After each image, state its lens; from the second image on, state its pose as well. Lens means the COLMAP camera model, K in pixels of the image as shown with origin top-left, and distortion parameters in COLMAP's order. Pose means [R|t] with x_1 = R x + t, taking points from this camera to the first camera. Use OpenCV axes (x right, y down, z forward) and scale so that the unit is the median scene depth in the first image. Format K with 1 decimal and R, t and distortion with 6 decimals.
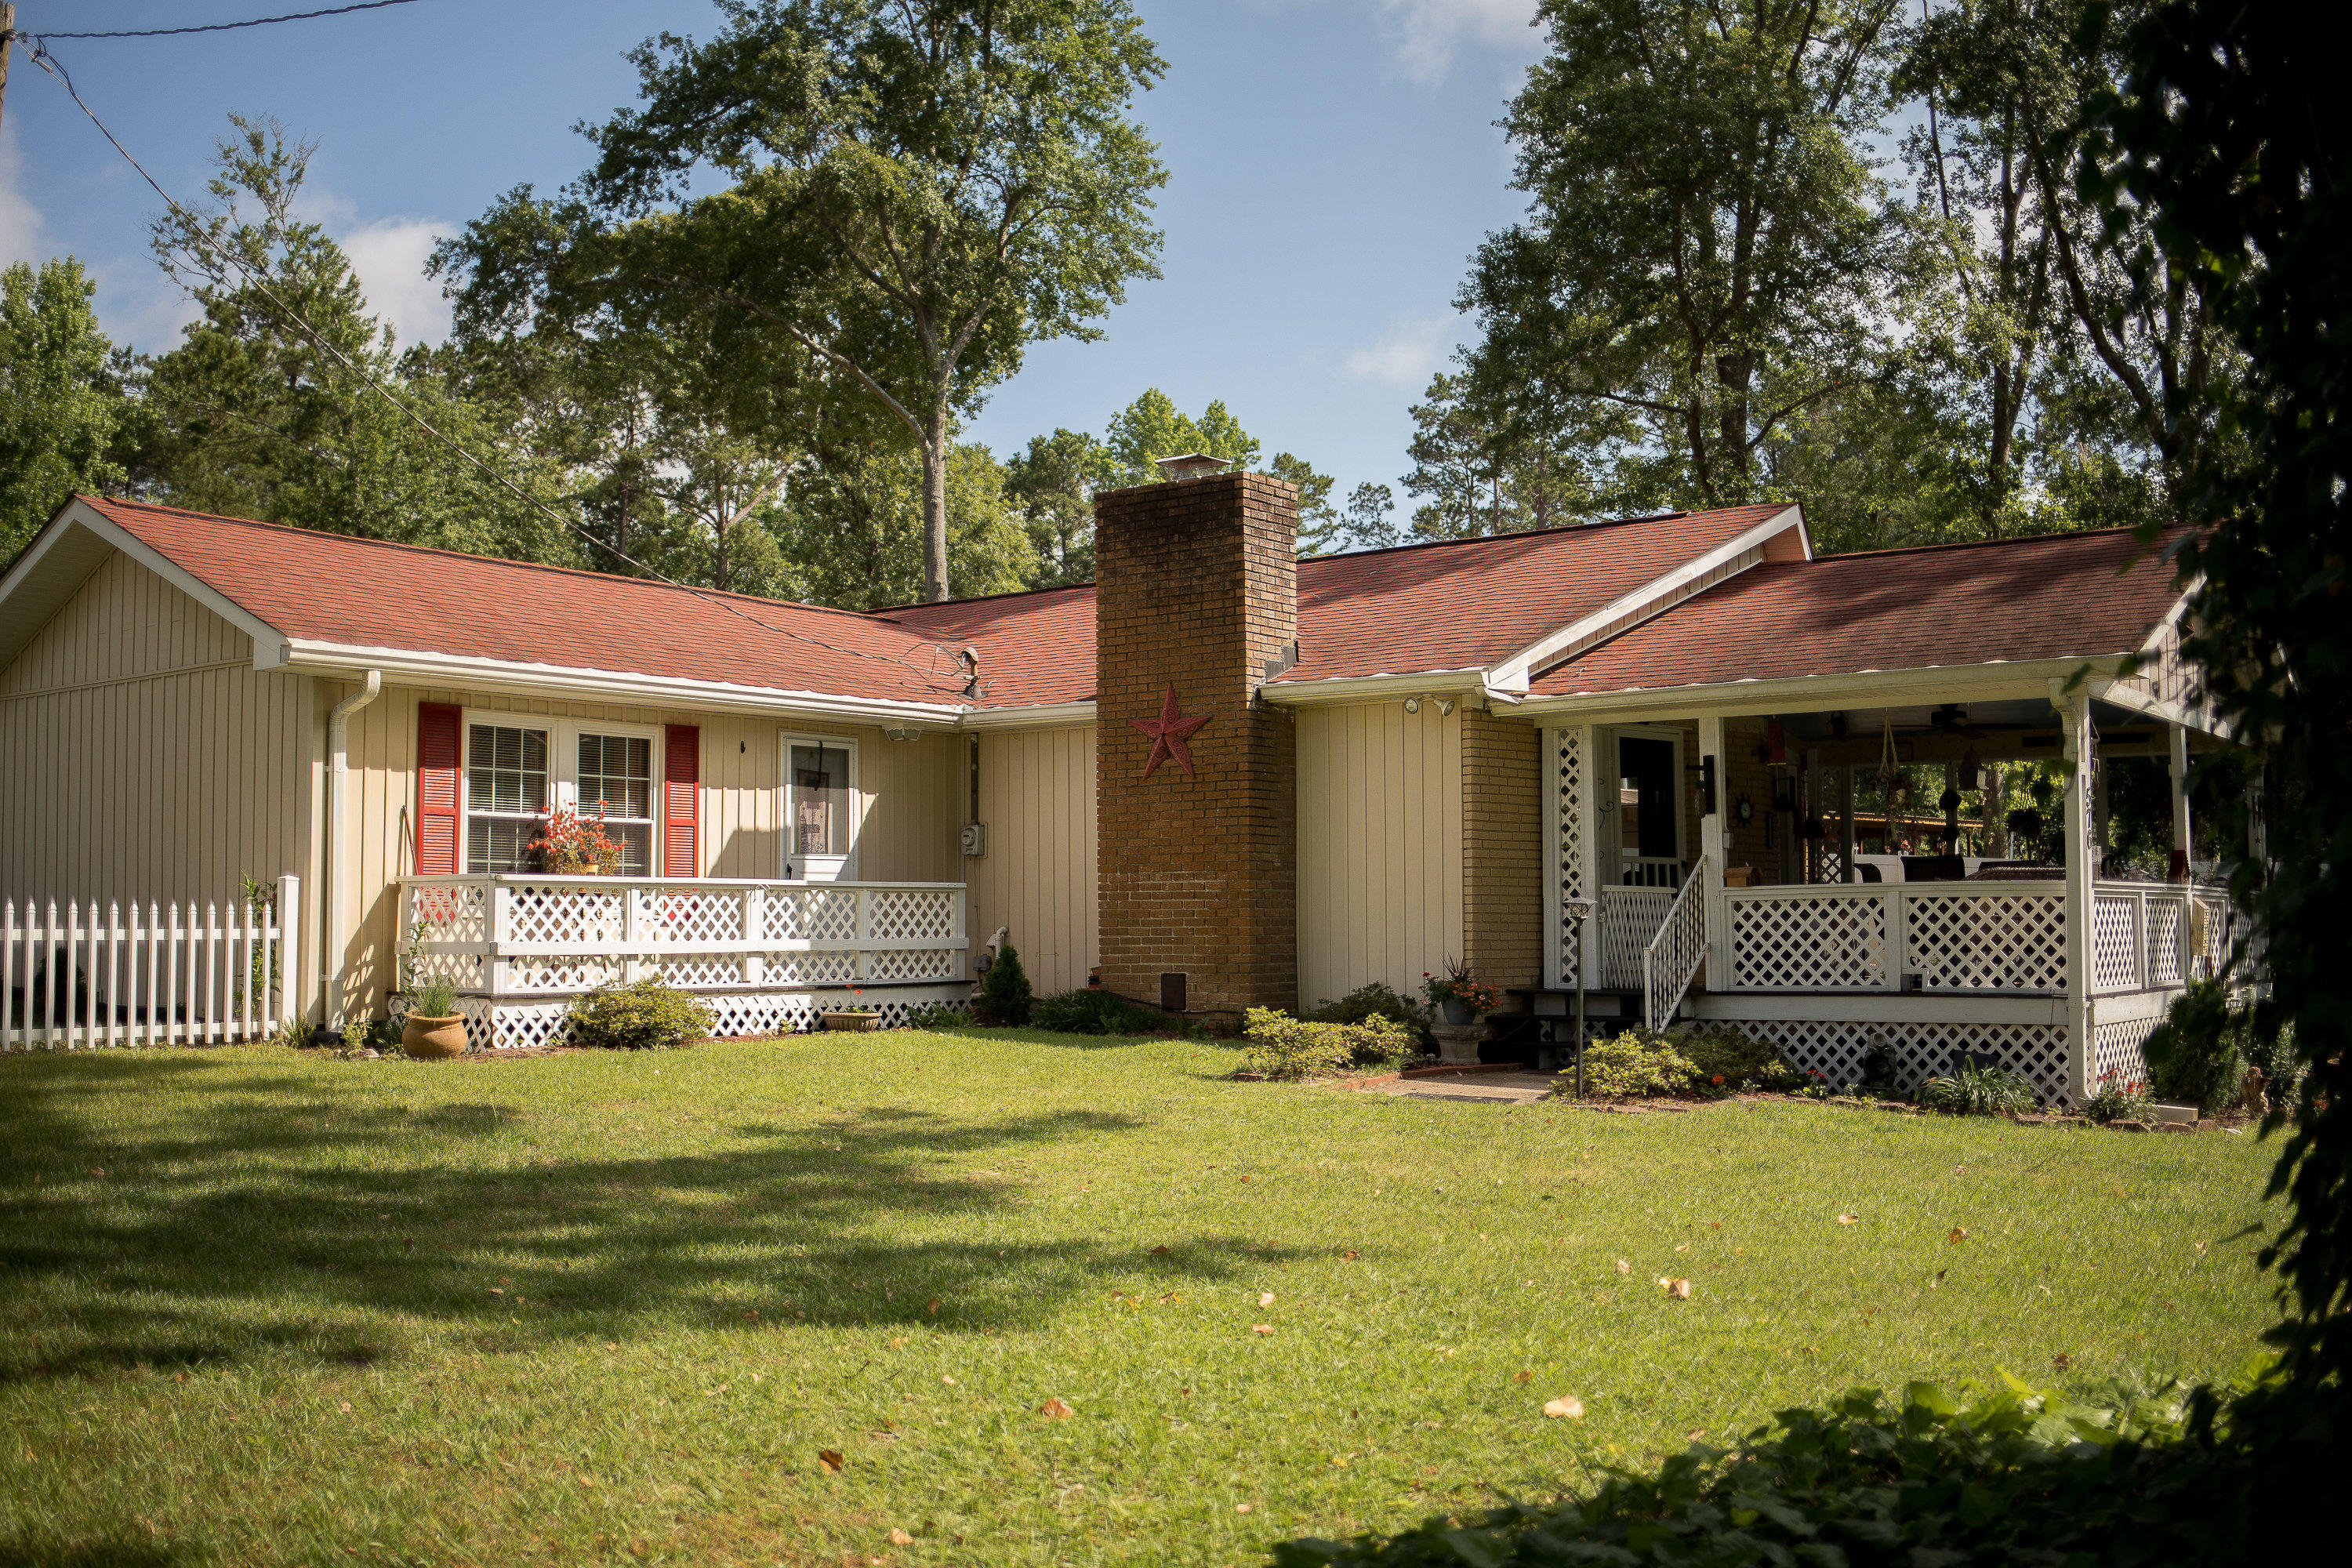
lens RADIAL K [[2298.7, 0, 1176.0], [0, 2298.7, 784.0], [0, 0, 1]] dist [-0.071610, 0.006850]
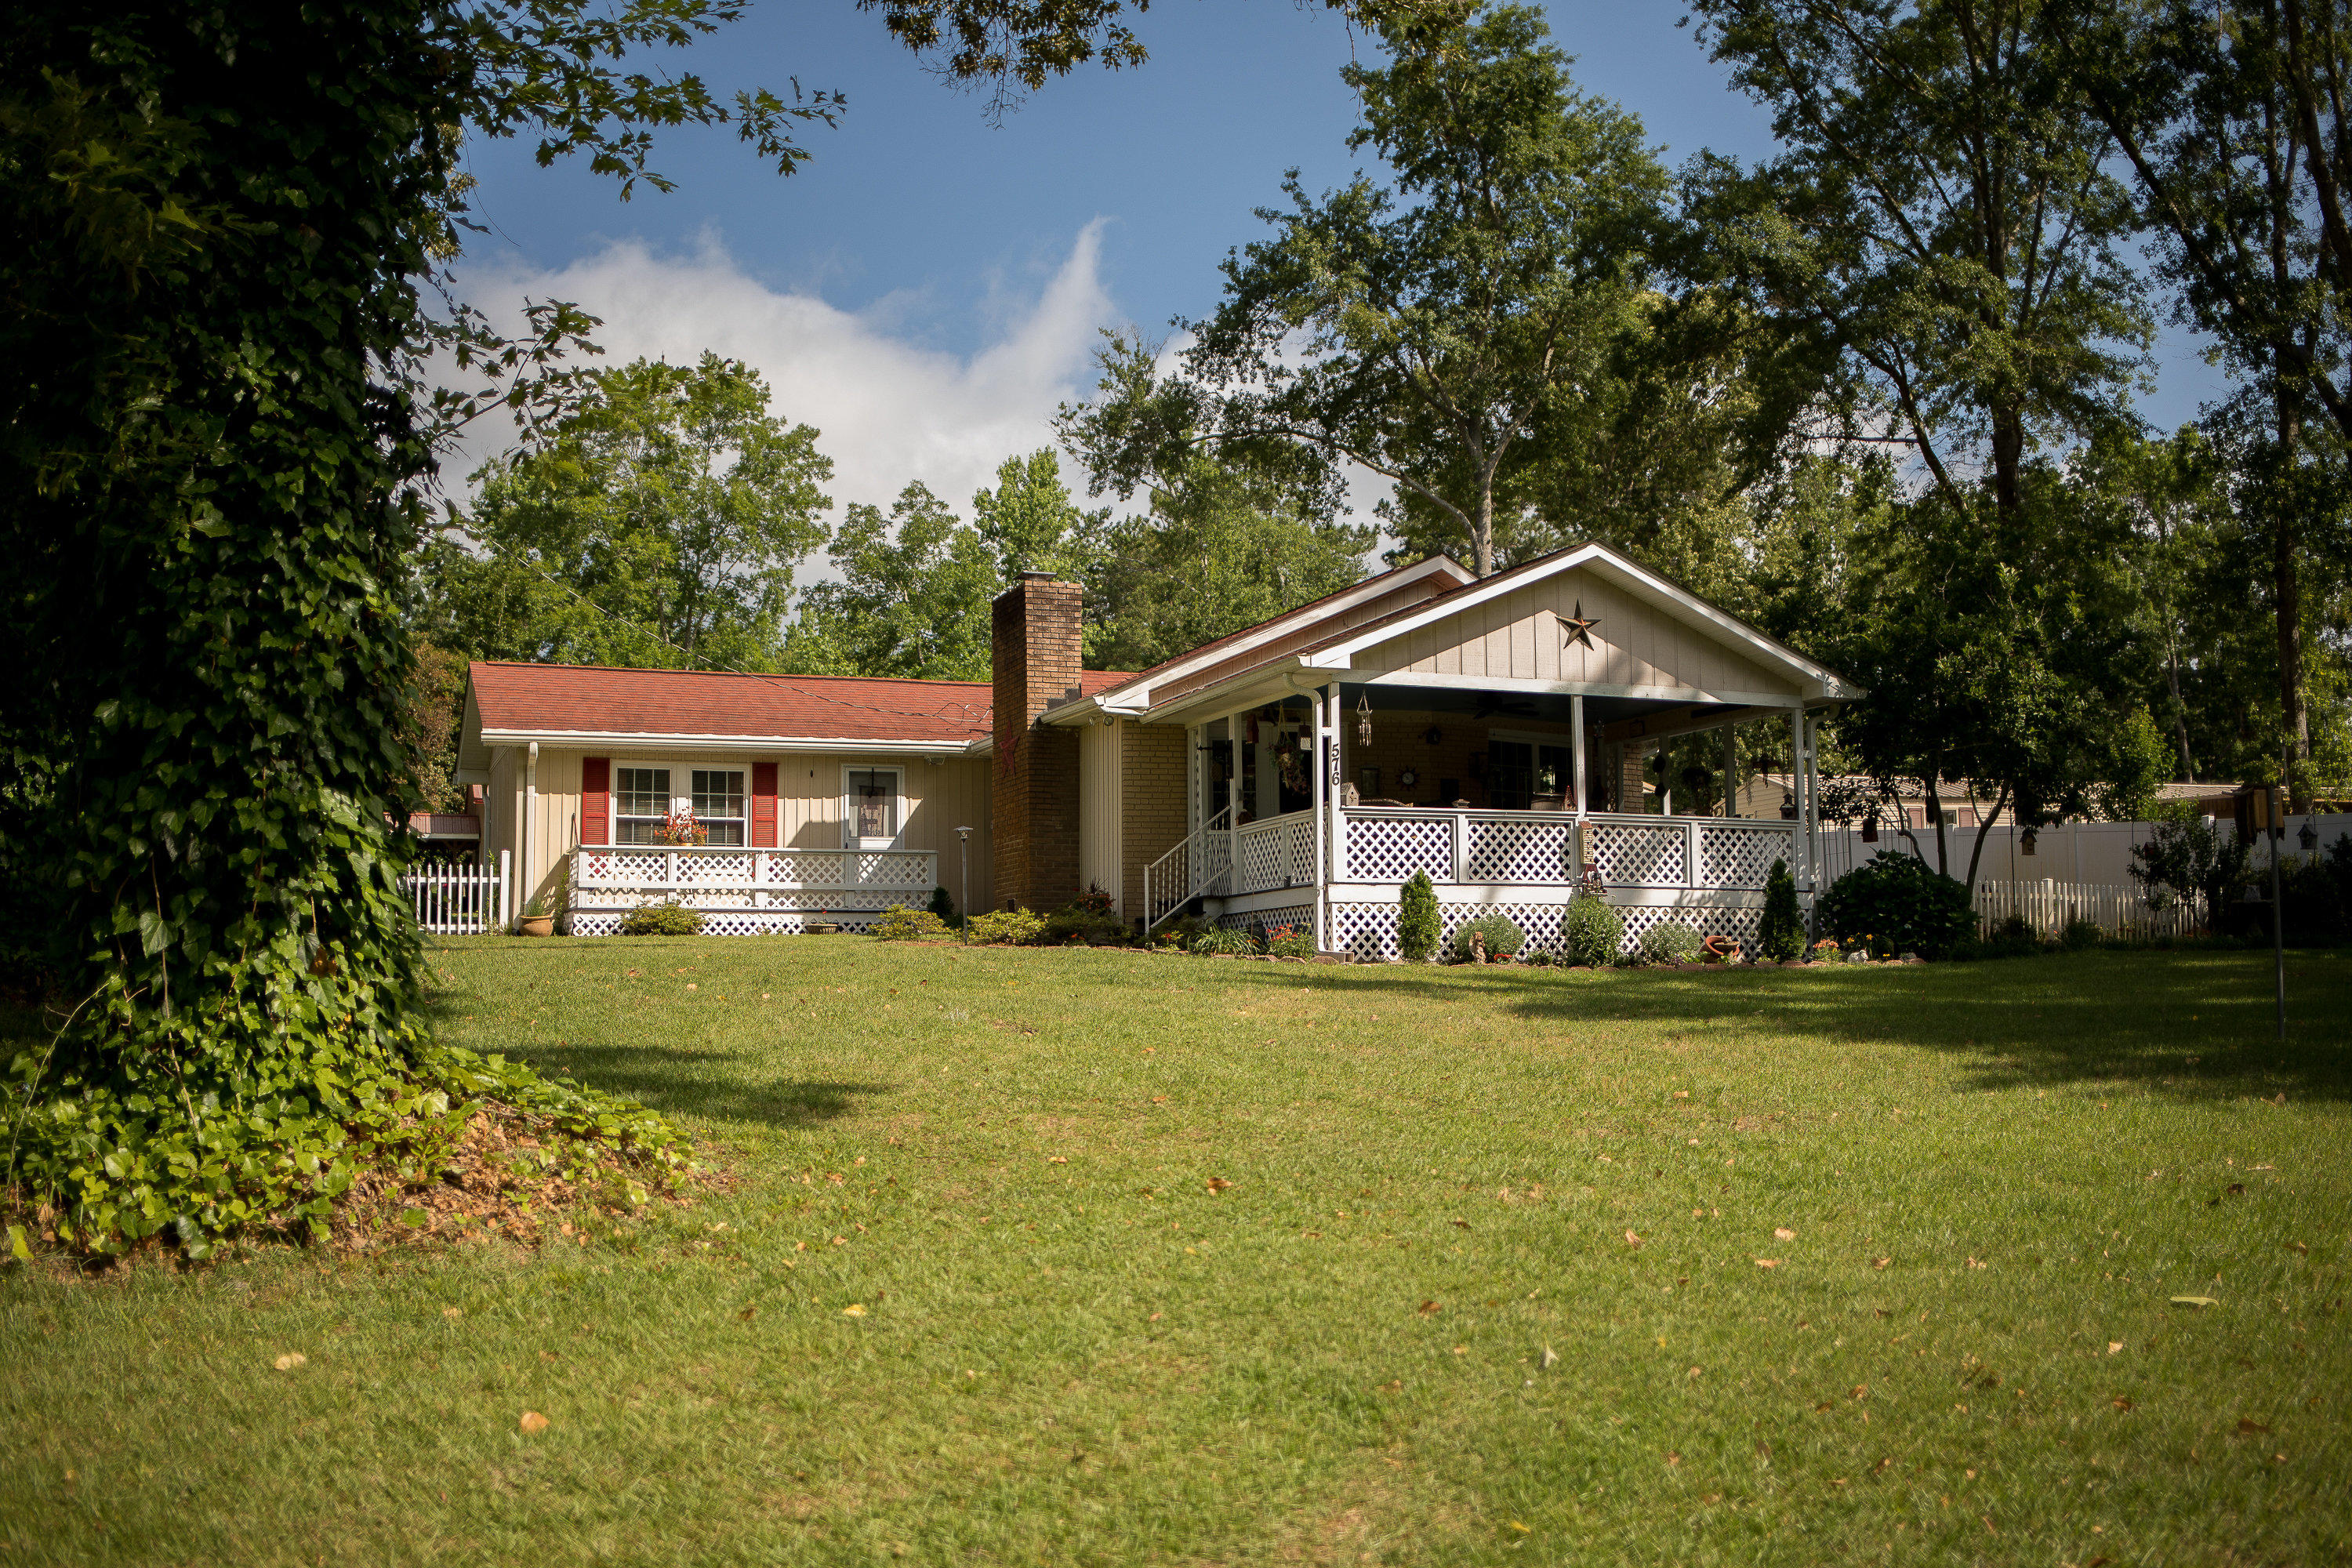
lens RADIAL K [[2298.7, 0, 1176.0], [0, 2298.7, 784.0], [0, 0, 1]] dist [-0.071610, 0.006850]
pose [[0.844101, -0.056456, -0.533204, 1.010242], [0.040184, 0.998306, -0.042088, 0.079128], [0.534677, 0.014100, 0.844939, -0.302659]]
